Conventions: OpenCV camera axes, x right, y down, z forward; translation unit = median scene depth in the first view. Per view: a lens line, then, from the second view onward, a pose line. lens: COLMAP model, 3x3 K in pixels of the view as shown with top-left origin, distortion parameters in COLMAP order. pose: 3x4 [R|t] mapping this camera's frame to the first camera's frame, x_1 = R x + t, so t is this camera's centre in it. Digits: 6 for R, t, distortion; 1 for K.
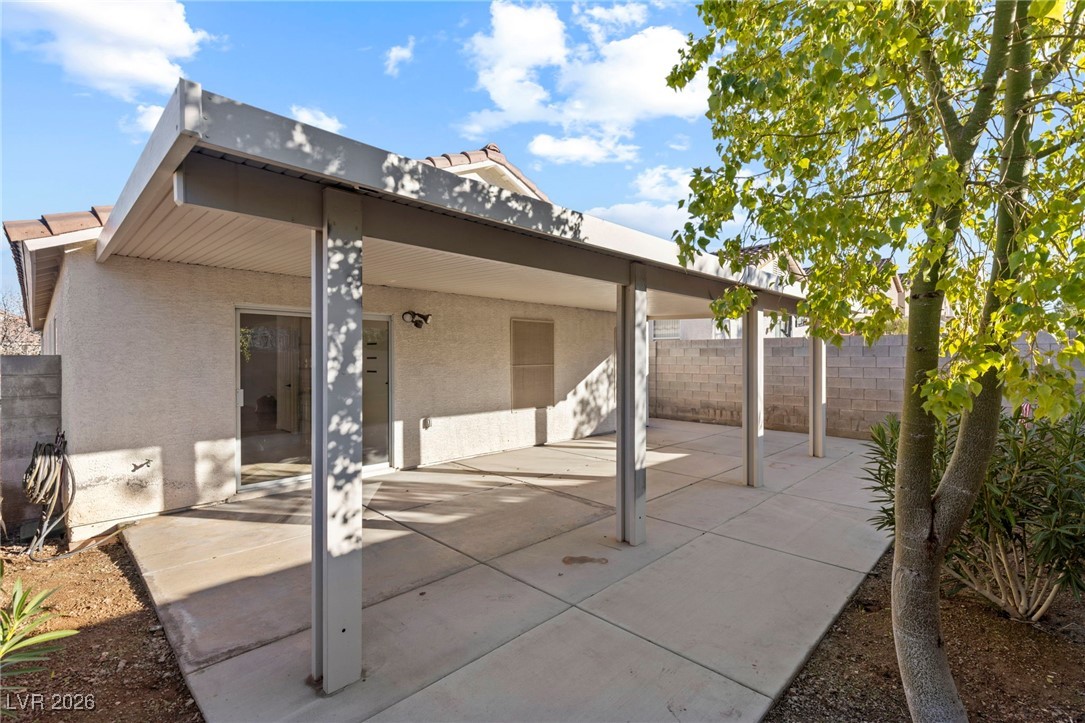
lens RADIAL K [[497.4, 0, 552.8], [0, 497.4, 362.4], [0, 0, 1]] dist [0.000693, -0.000887]
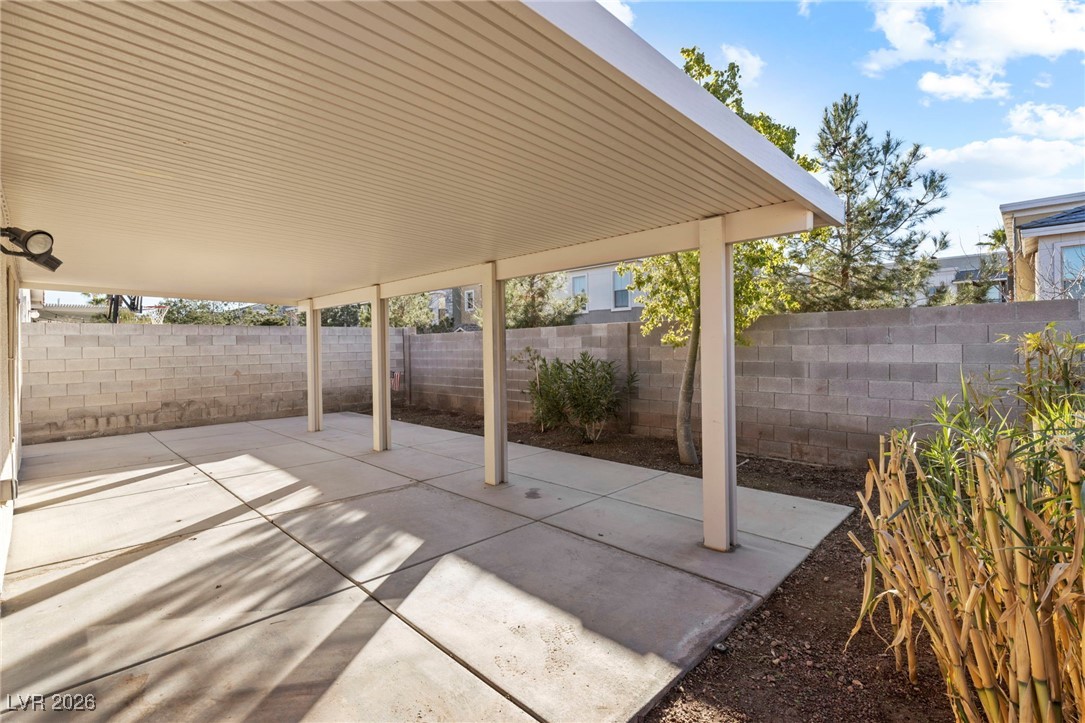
lens RADIAL K [[497.4, 0, 541.0], [0, 497.4, 356.8], [0, 0, 1]] dist [0.000693, -0.000887]
pose [[0.012770, -0.026261, 0.999574, -0.838151], [0.029693, 0.999224, 0.025872, 0.007678], [-0.999477, 0.029350, 0.013540, 0.657473]]
